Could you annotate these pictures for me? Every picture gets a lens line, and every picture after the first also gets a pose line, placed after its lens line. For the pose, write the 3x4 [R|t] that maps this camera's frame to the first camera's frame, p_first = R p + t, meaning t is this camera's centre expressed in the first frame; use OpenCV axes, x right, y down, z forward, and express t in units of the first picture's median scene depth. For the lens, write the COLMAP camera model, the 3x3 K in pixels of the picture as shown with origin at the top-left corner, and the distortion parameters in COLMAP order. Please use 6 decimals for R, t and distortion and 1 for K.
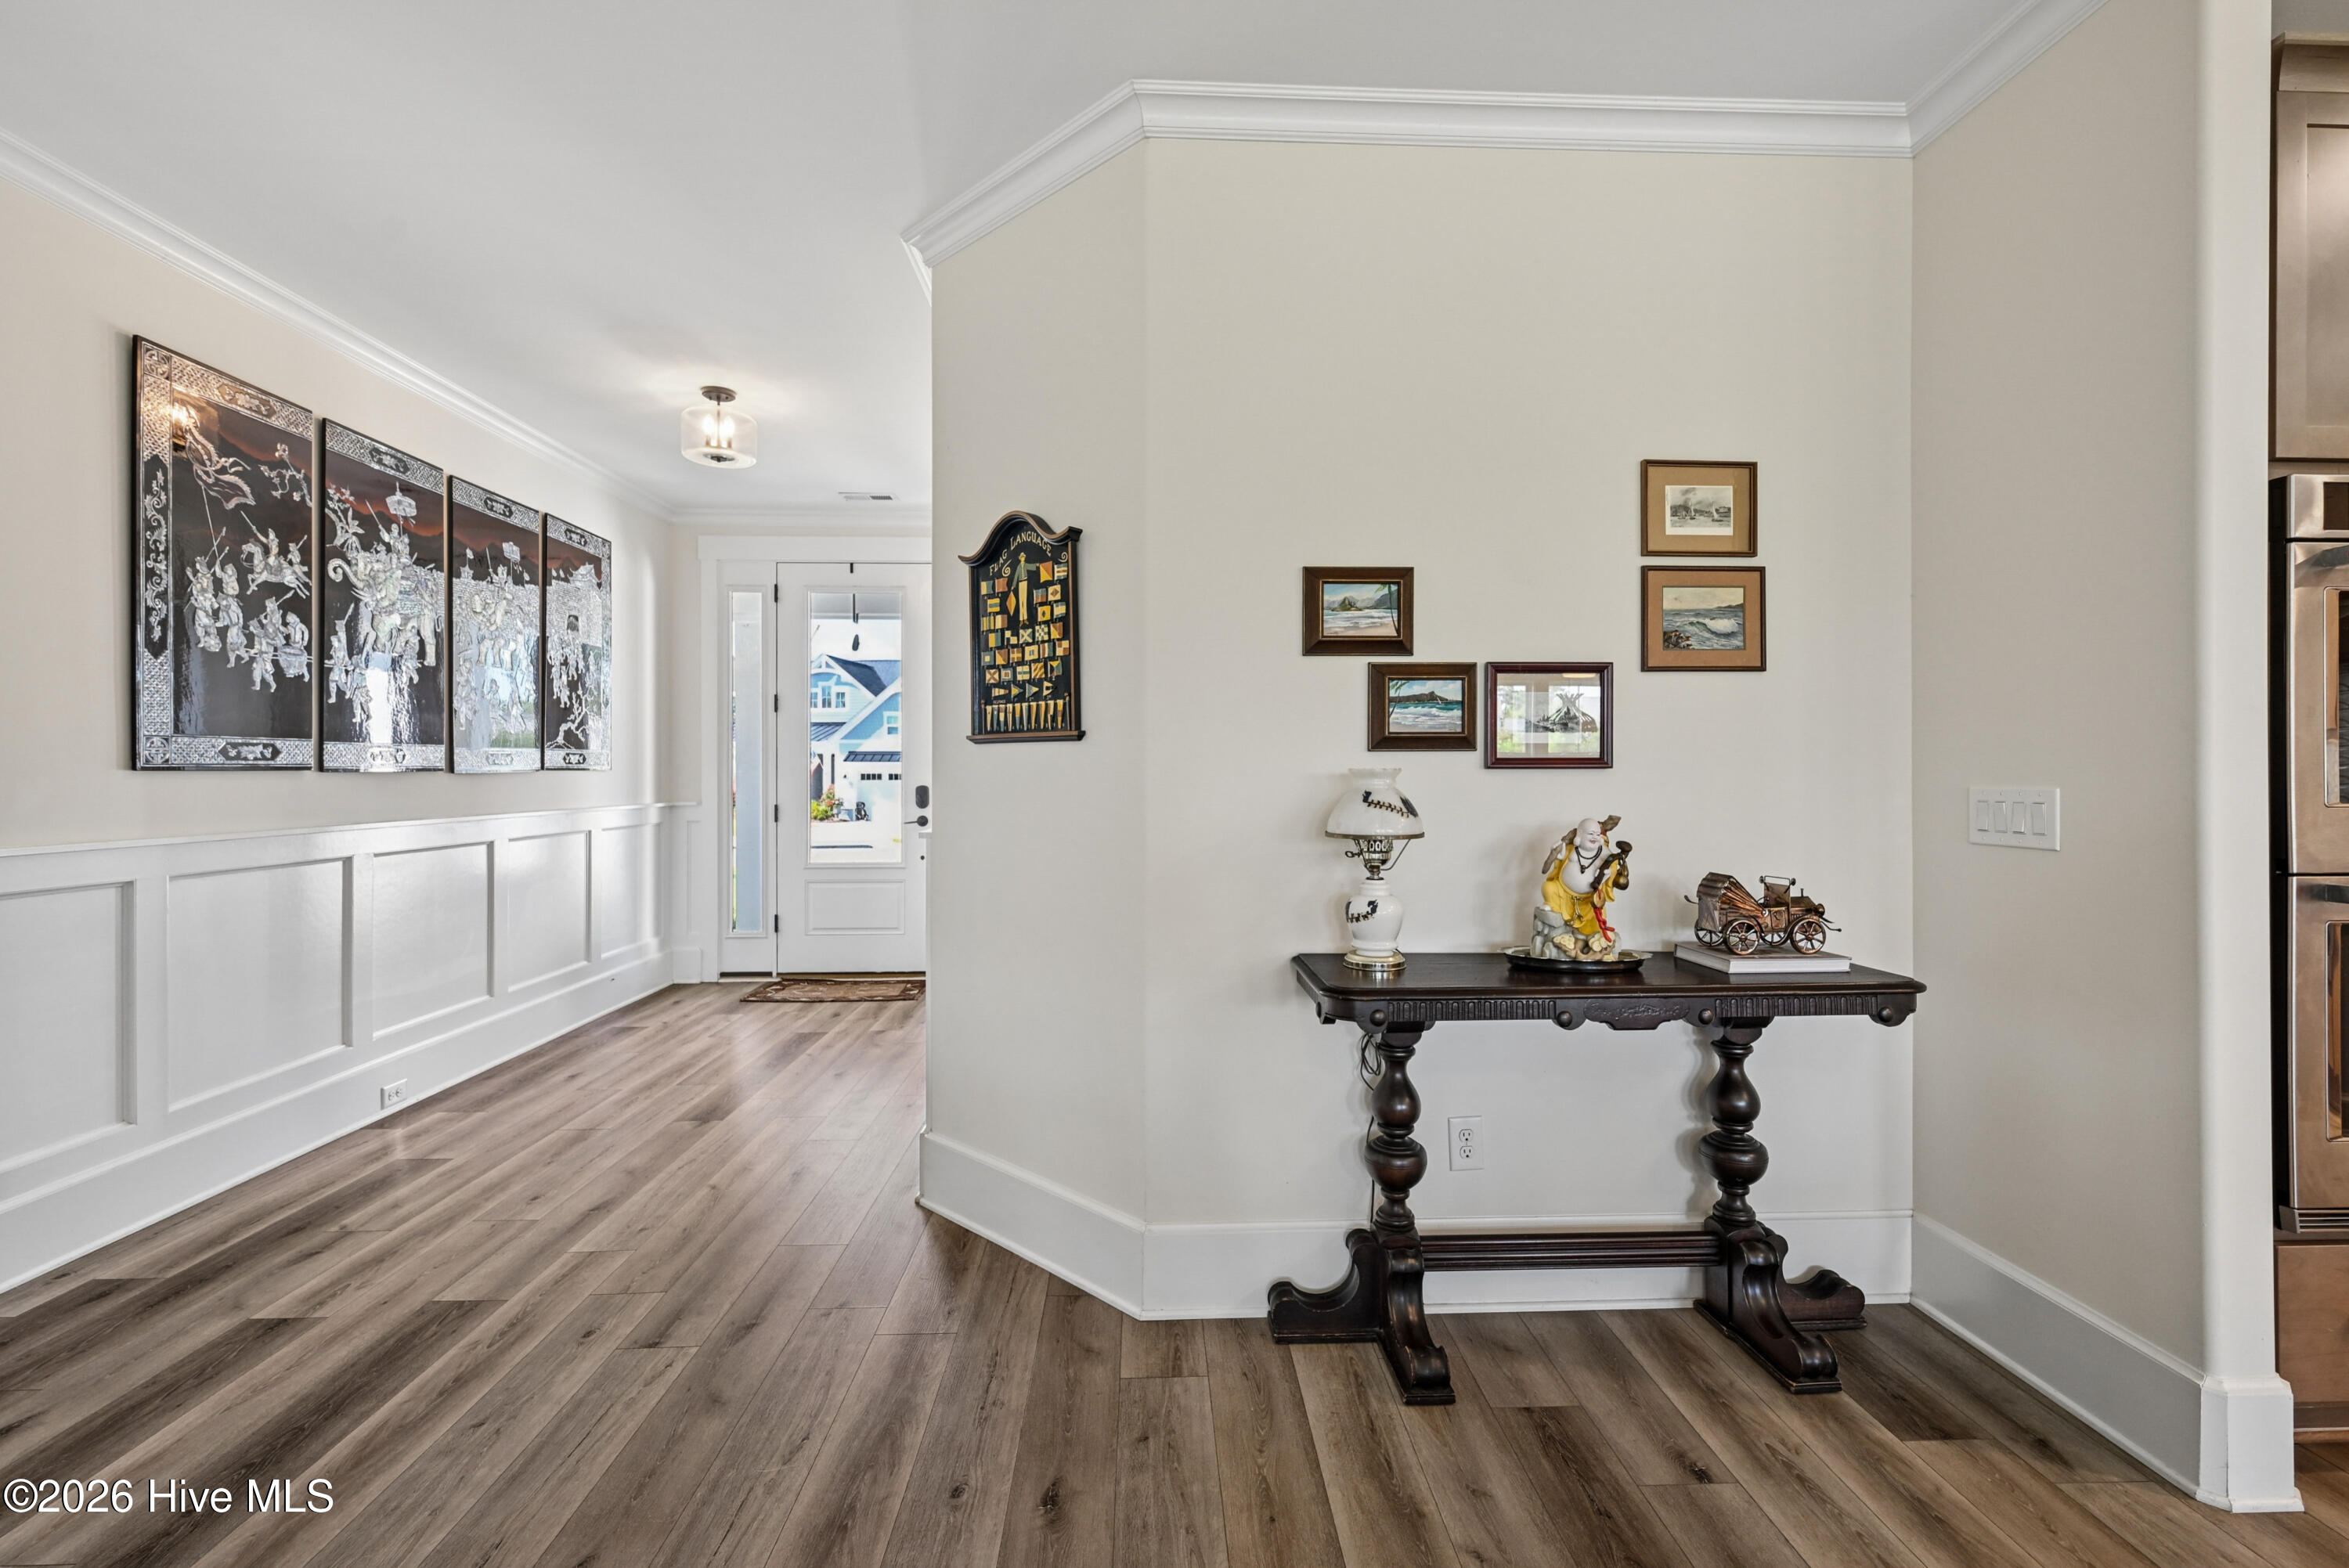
lens RADIAL K [[1010.9, 0, 1177.3], [0, 1010.9, 775.8], [0, 0, 1]] dist [-0.001733, 0.000149]
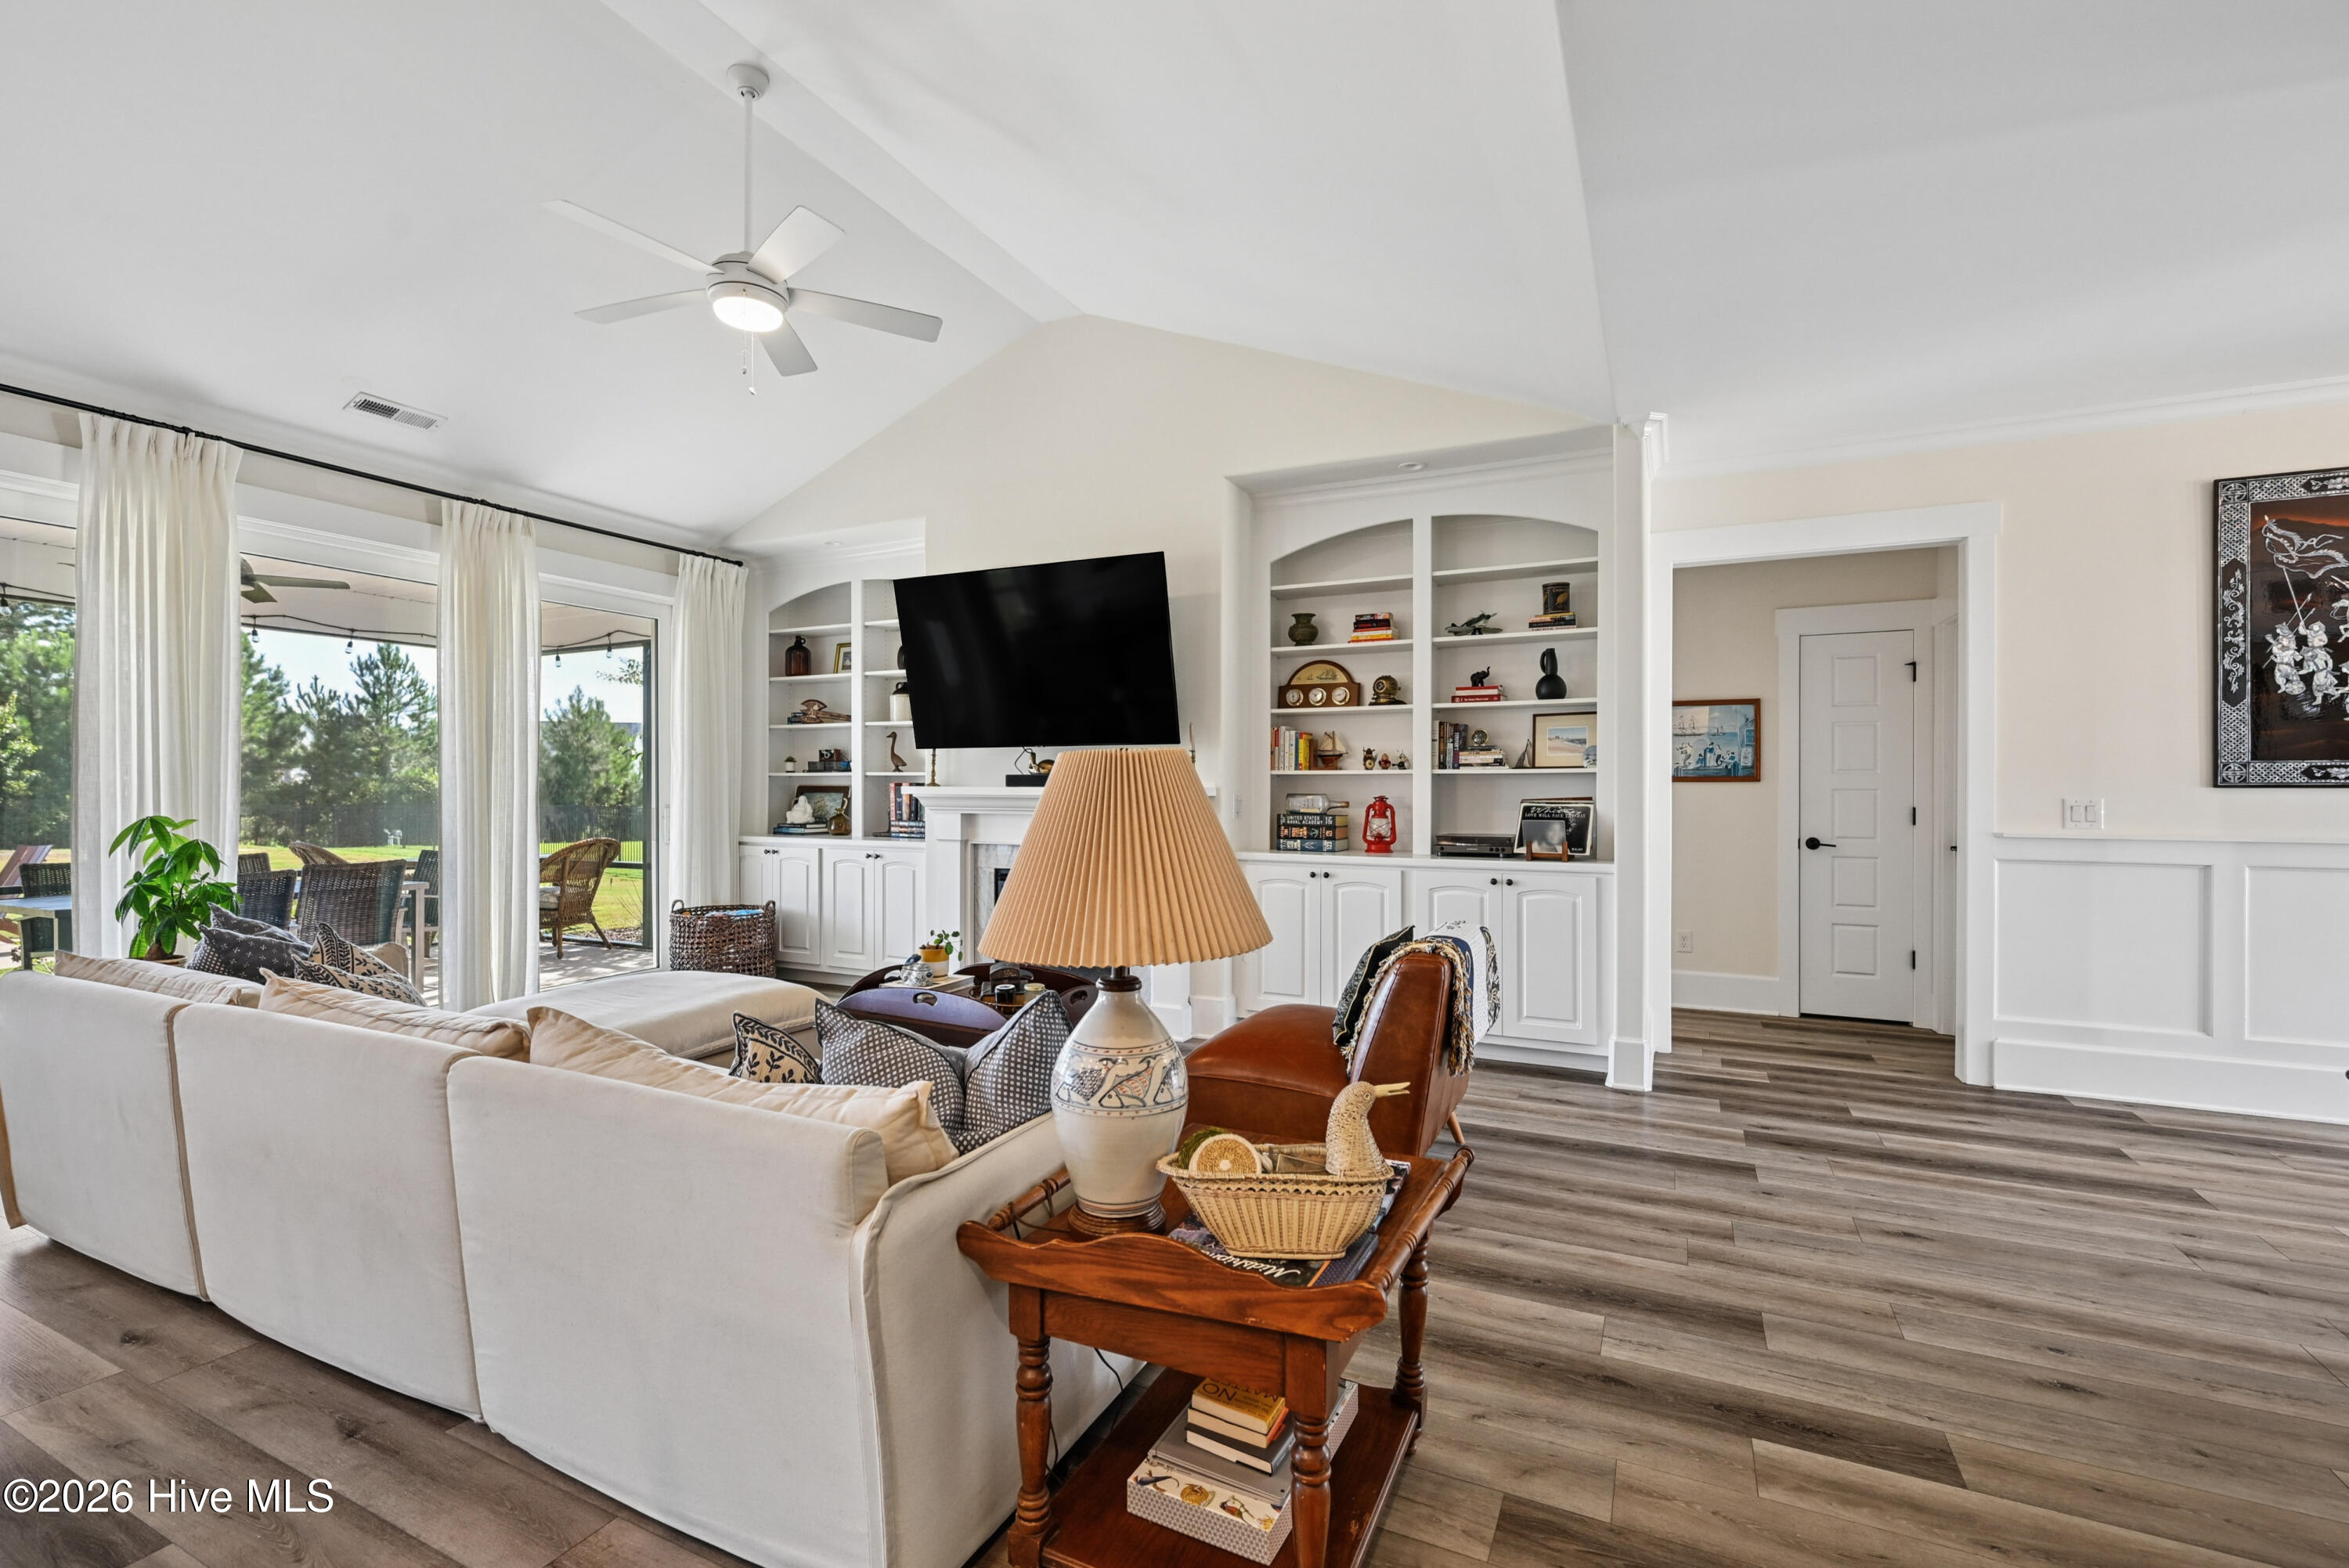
lens RADIAL K [[1010.9, 0, 1186.3], [0, 1010.9, 786.2], [0, 0, 1]] dist [-0.001733, 0.000149]
pose [[-0.468725, -0.000034, -0.883344, 0.899513], [-0.005211, 0.999983, 0.002726, -0.003048], [0.883329, 0.005881, -0.468717, 0.389727]]
